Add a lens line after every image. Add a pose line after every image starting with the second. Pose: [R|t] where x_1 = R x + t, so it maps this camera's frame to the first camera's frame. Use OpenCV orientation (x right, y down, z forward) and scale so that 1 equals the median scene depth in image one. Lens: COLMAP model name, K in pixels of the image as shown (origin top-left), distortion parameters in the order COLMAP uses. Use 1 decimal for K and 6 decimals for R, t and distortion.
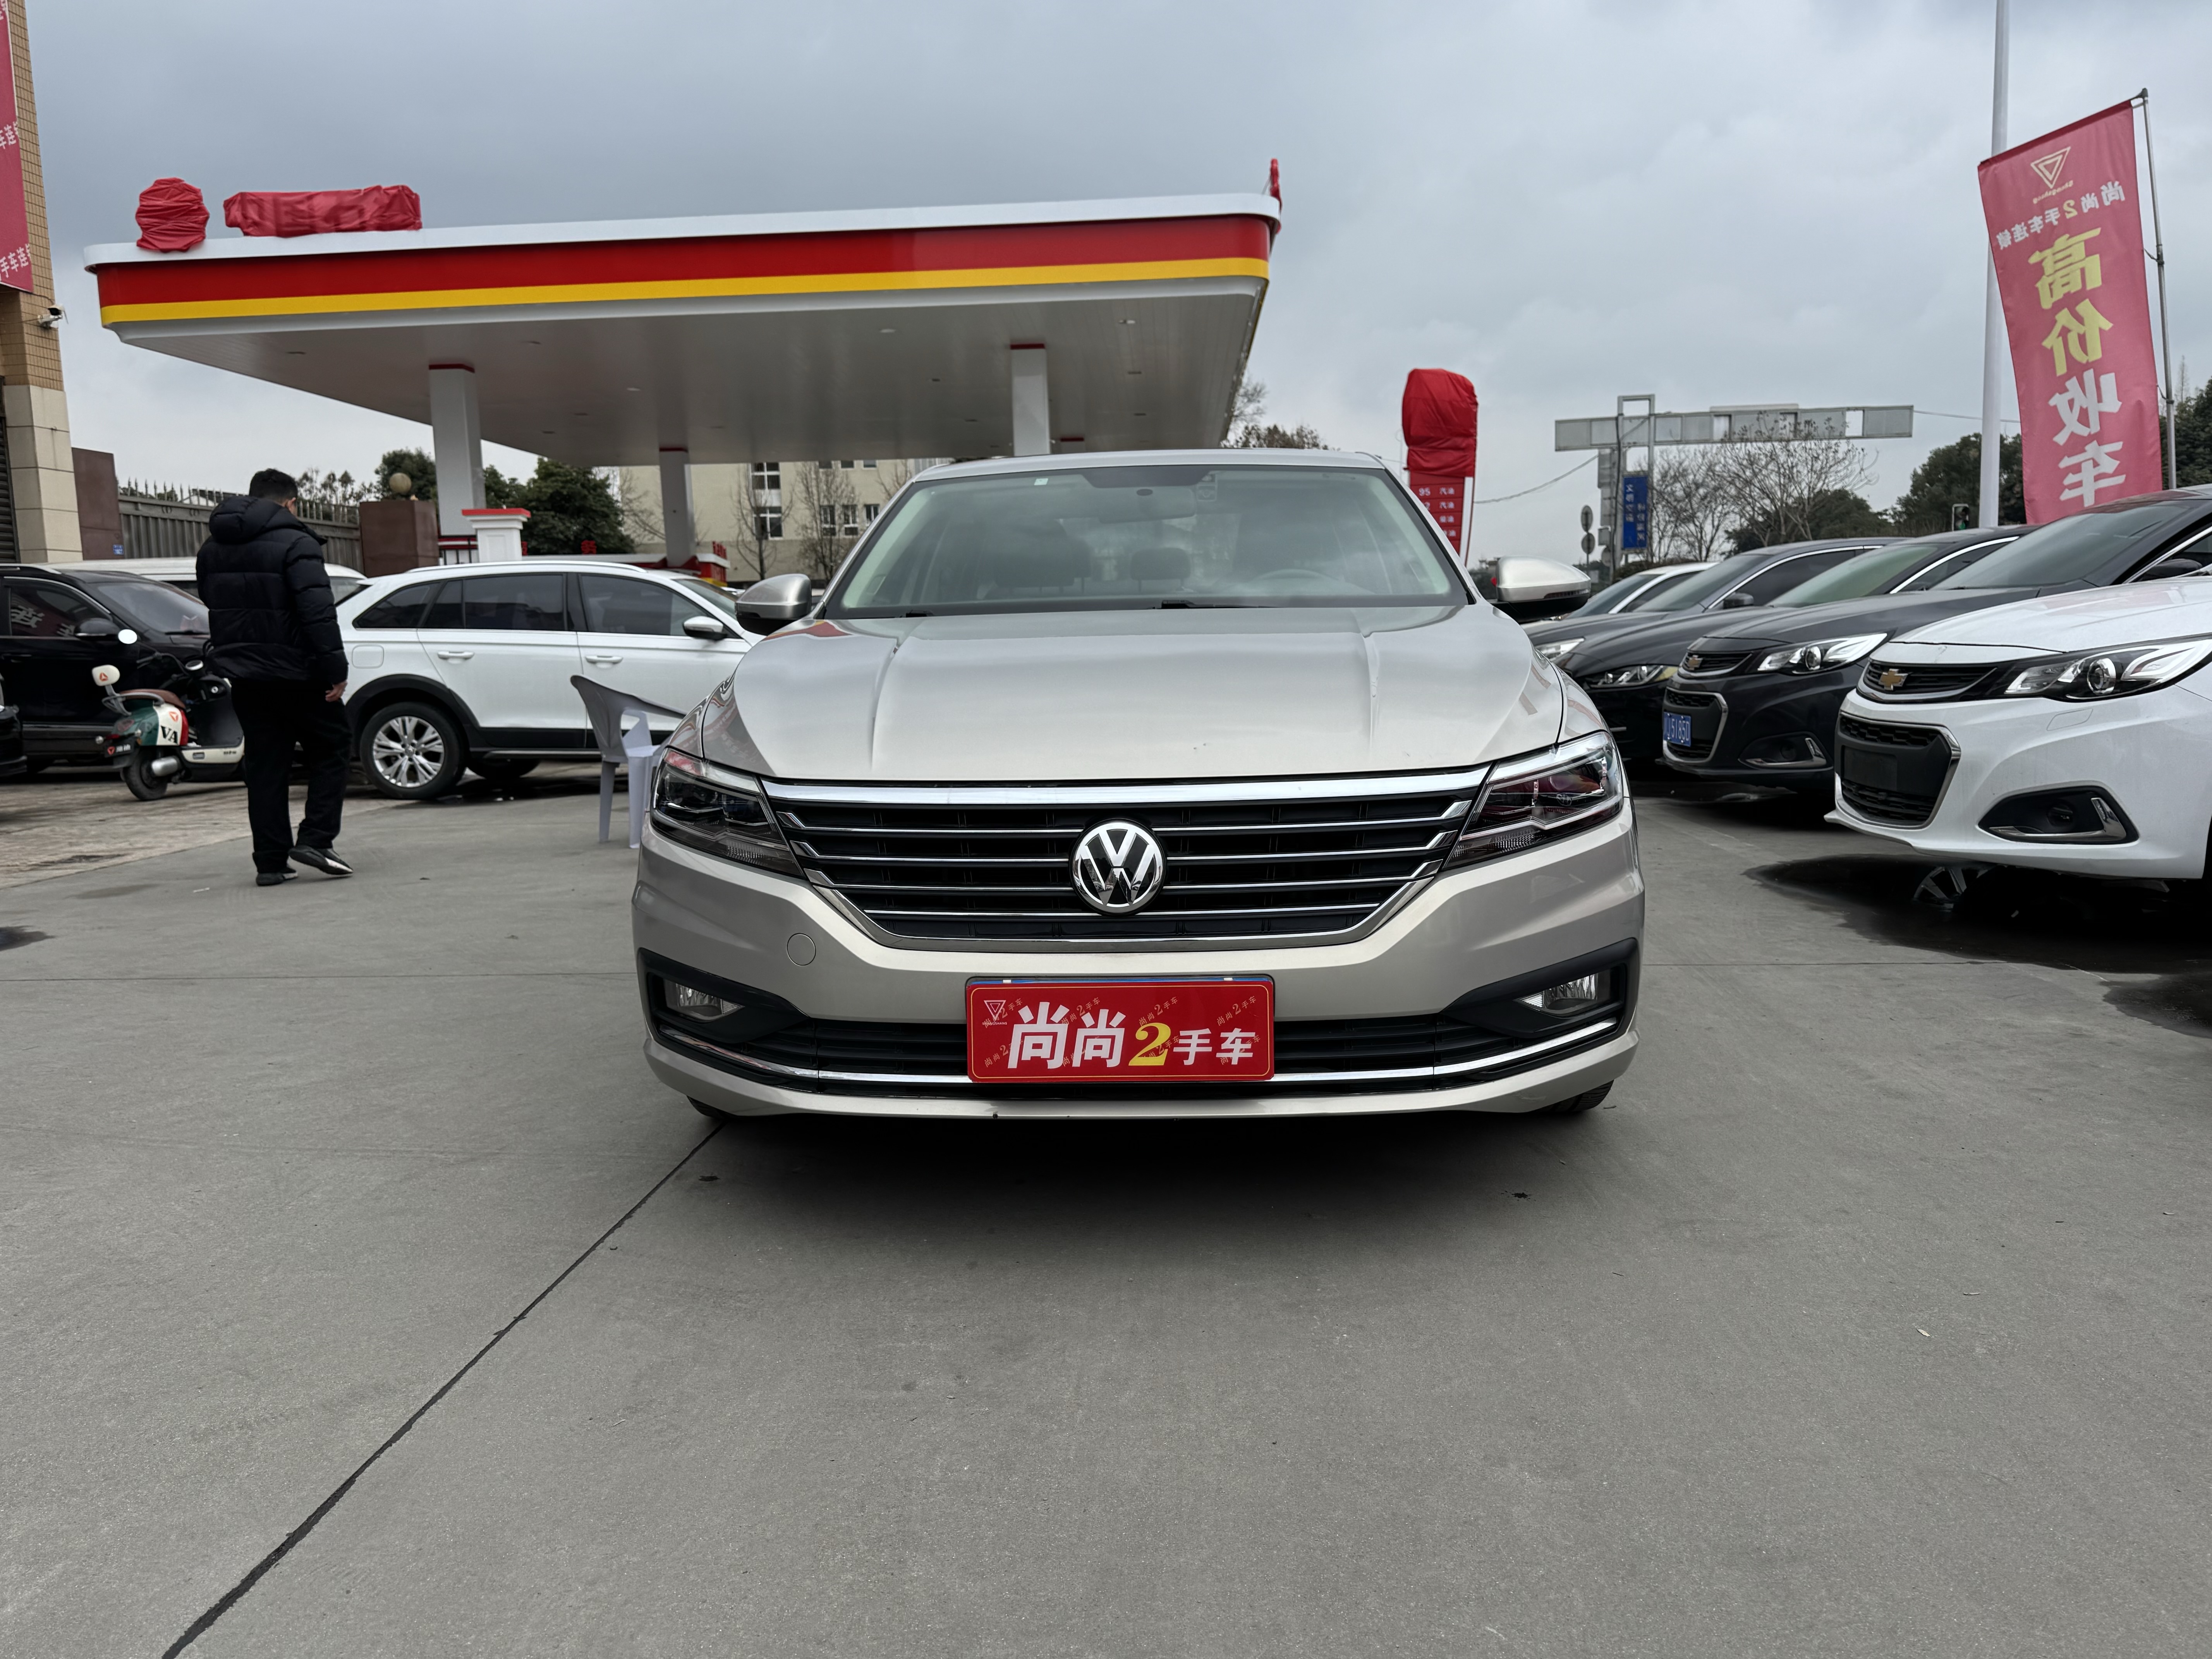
lens RADIAL K [[1653.5, 0, 1106.0], [0, 1653.5, 829.5], [0, 0, 1]] dist [0.059592, -0.087848]
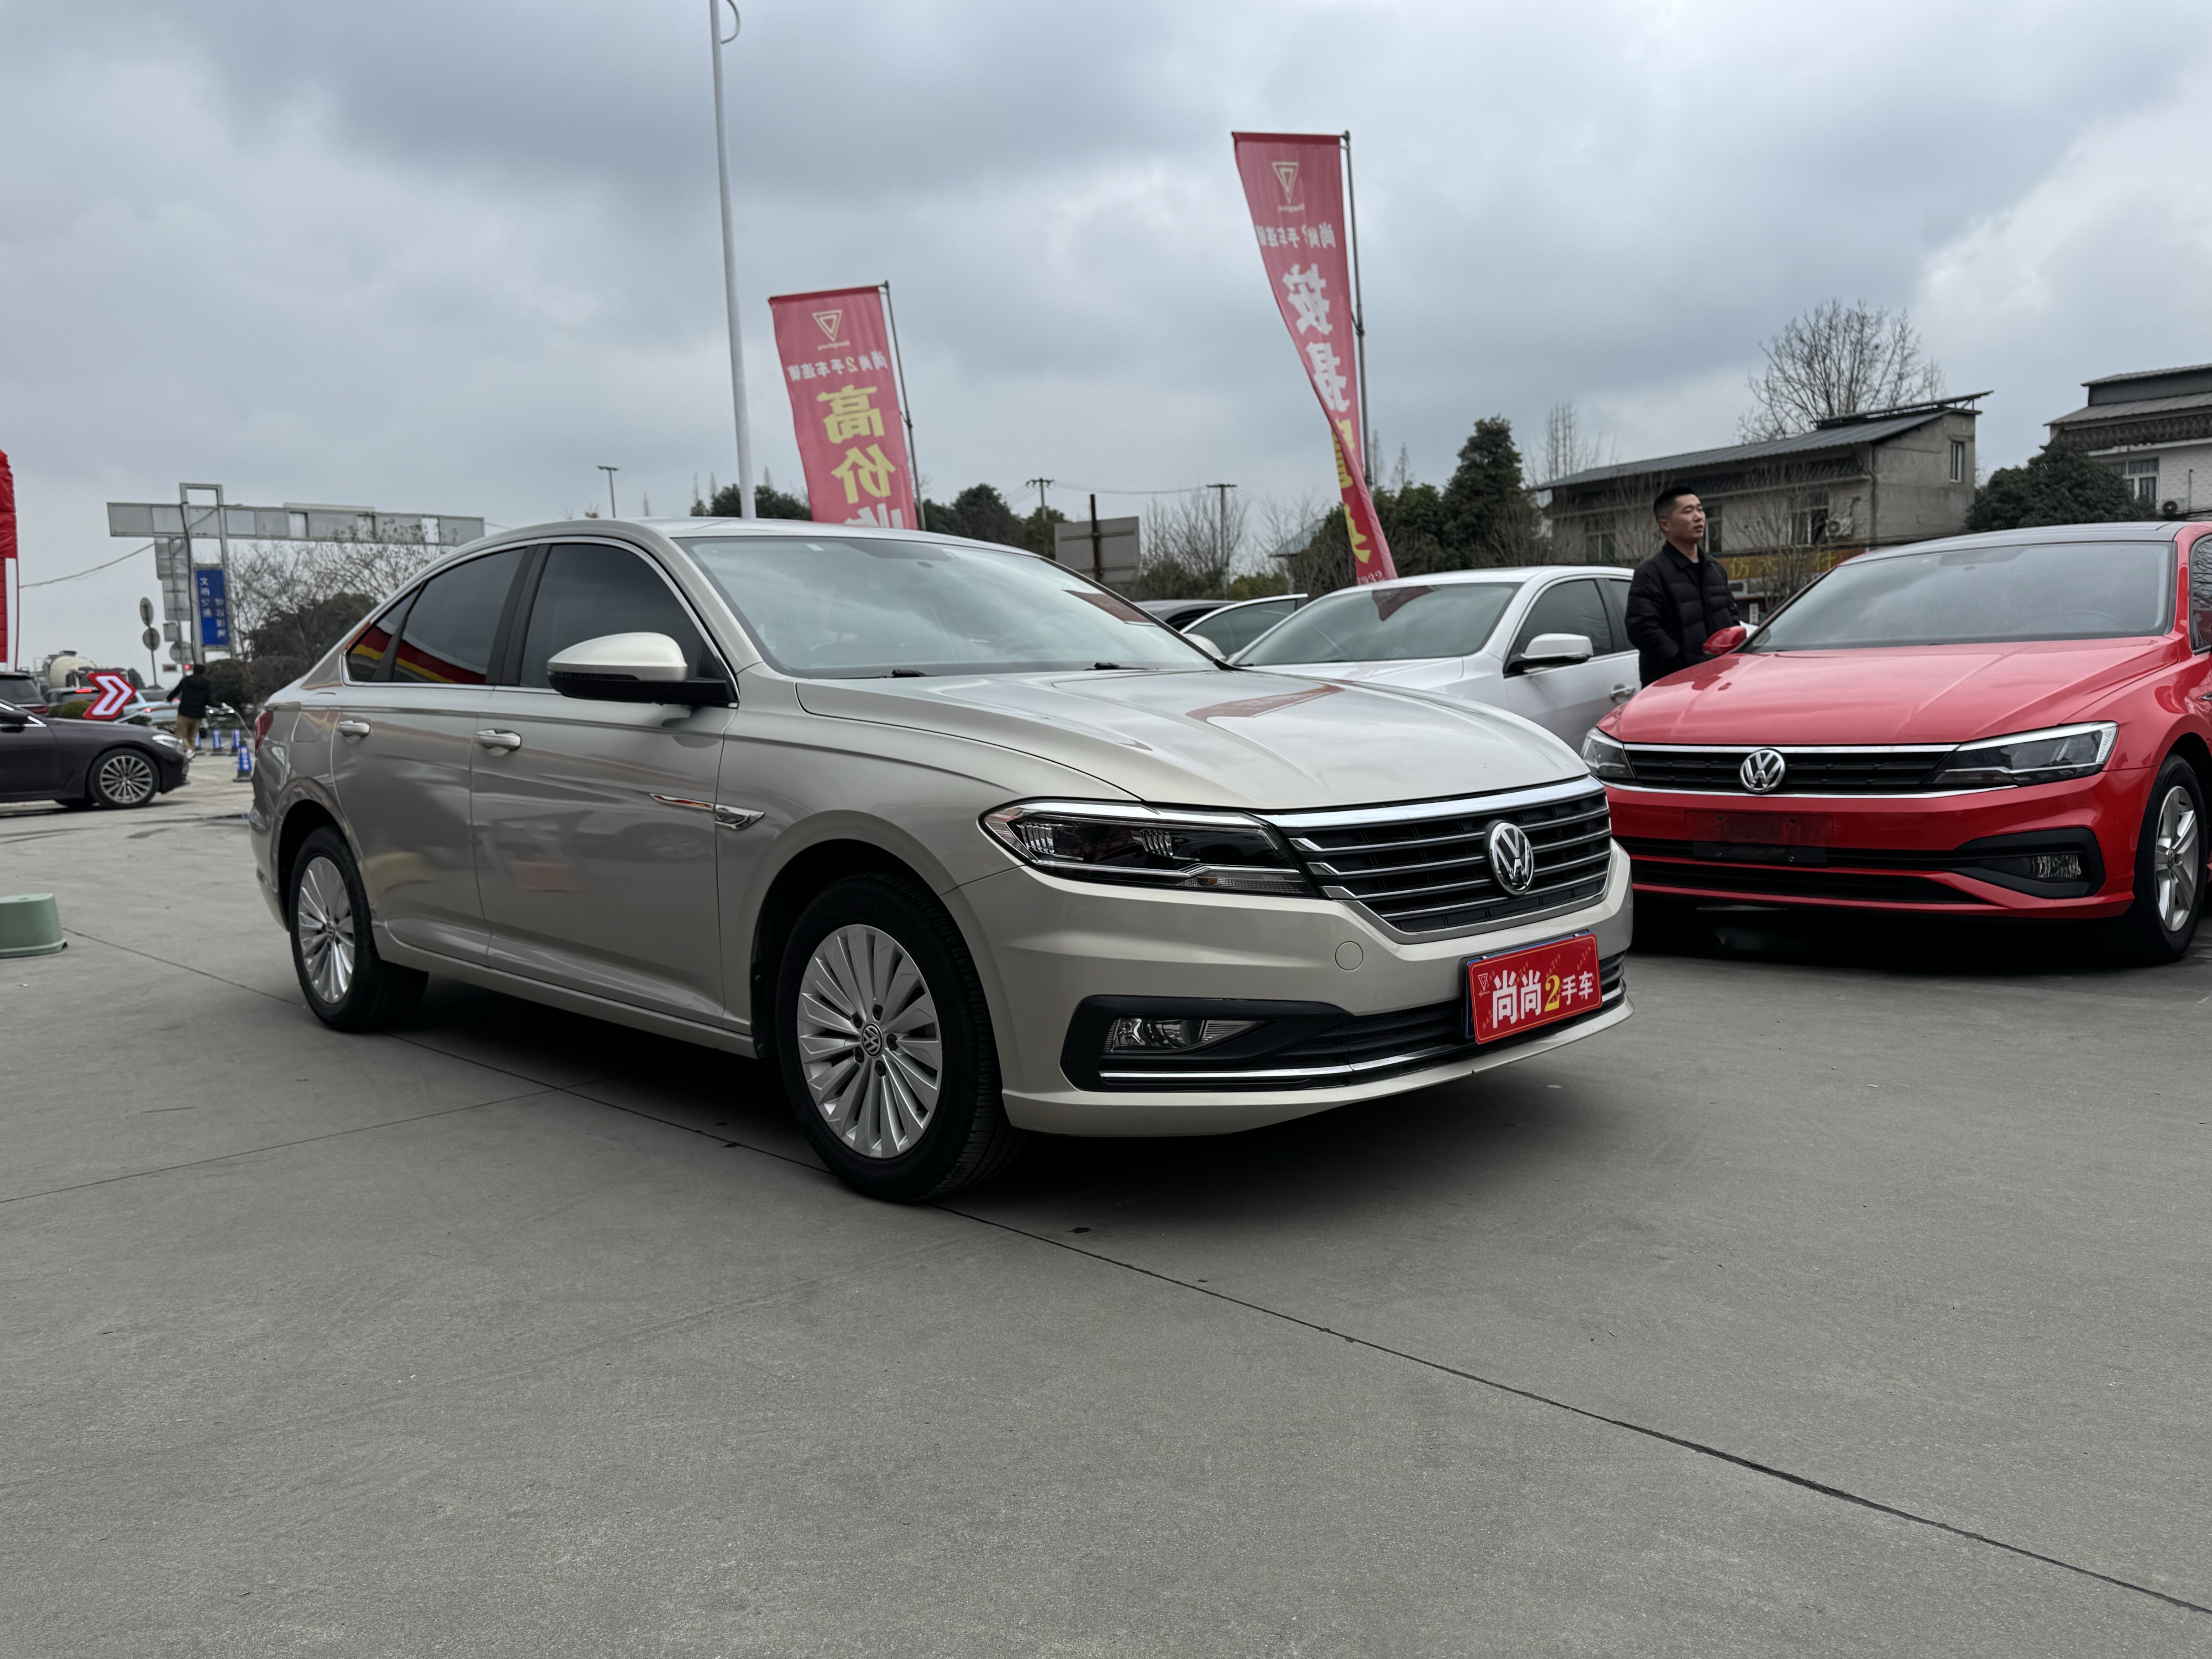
lens RADIAL K [[1666.5, 0, 1106.0], [0, 1666.5, 829.5], [0, 0, 1]] dist [0.064236, -0.097645]
pose [[0.664827, -0.057771, 0.744760, -0.810644], [0.104691, 0.994371, -0.016322, -0.008167], [-0.739625, 0.088821, 0.667132, 0.260296]]
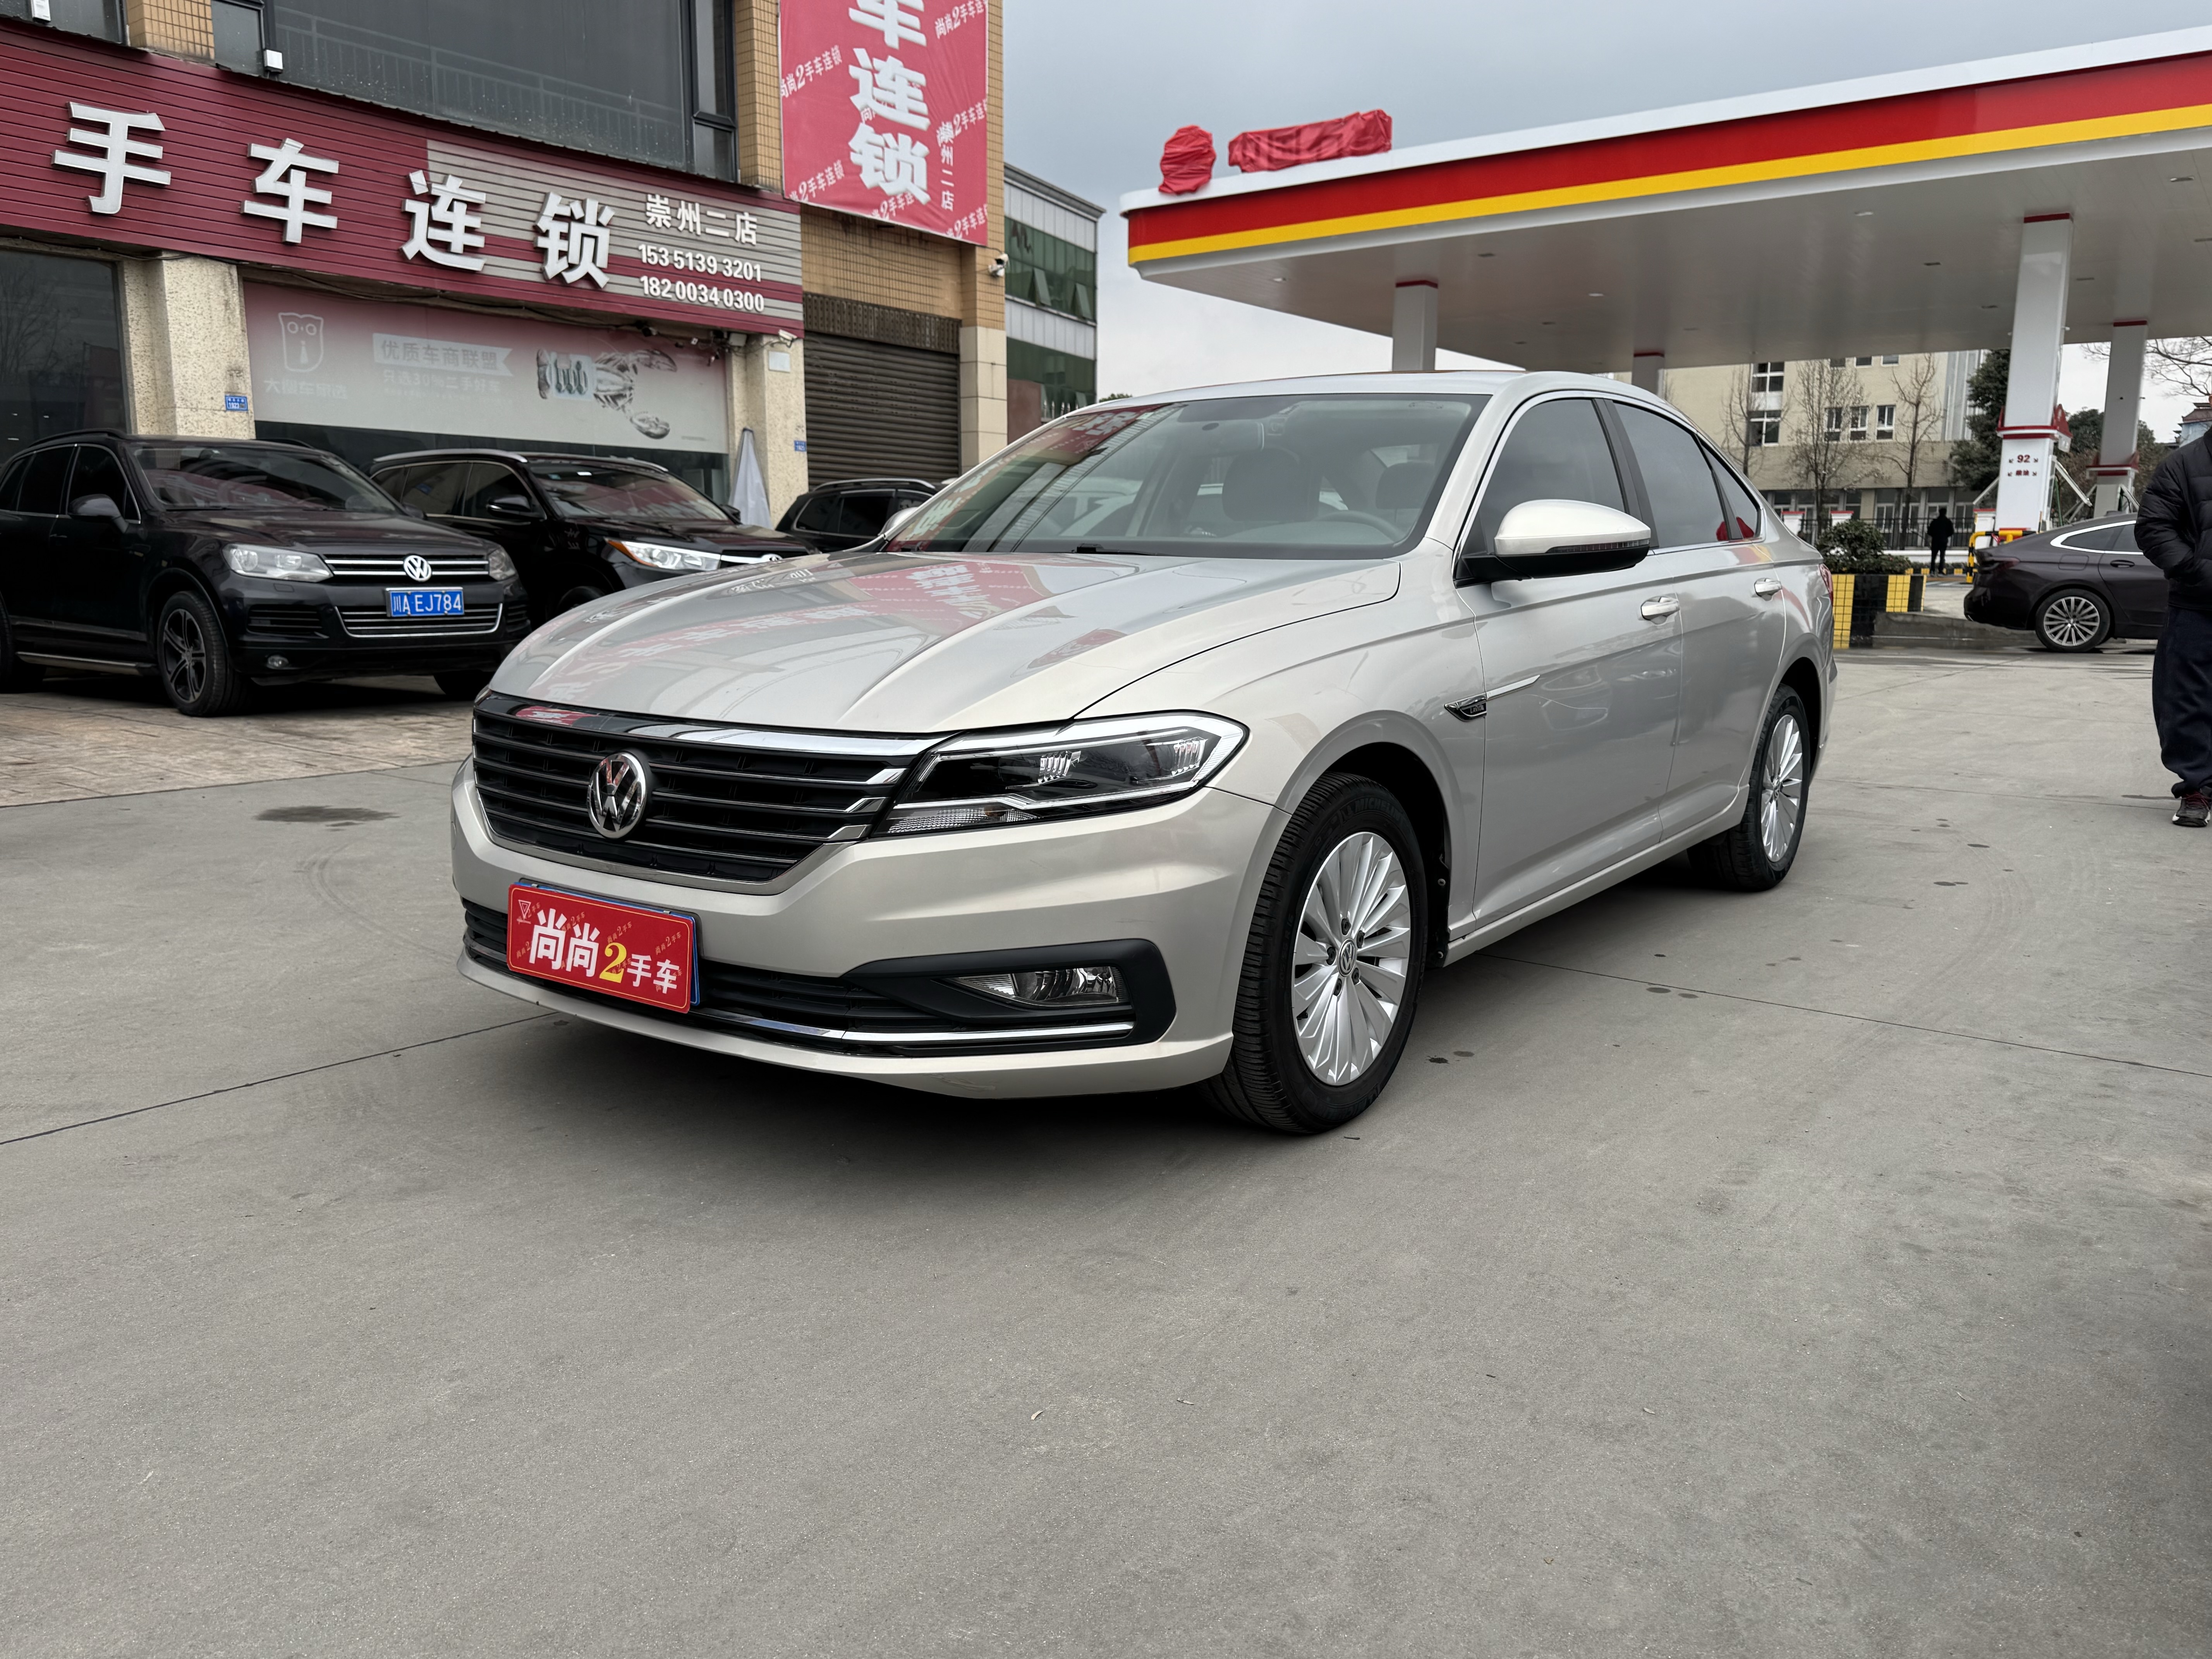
lens RADIAL K [[1666.5, 0, 1106.0], [0, 1666.5, 829.5], [0, 0, 1]] dist [0.064236, -0.097645]
pose [[0.832169, 0.119322, -0.541532, 0.611211], [-0.091276, 0.992729, 0.078477, -0.050052], [0.546959, -0.015877, 0.837009, 0.178906]]
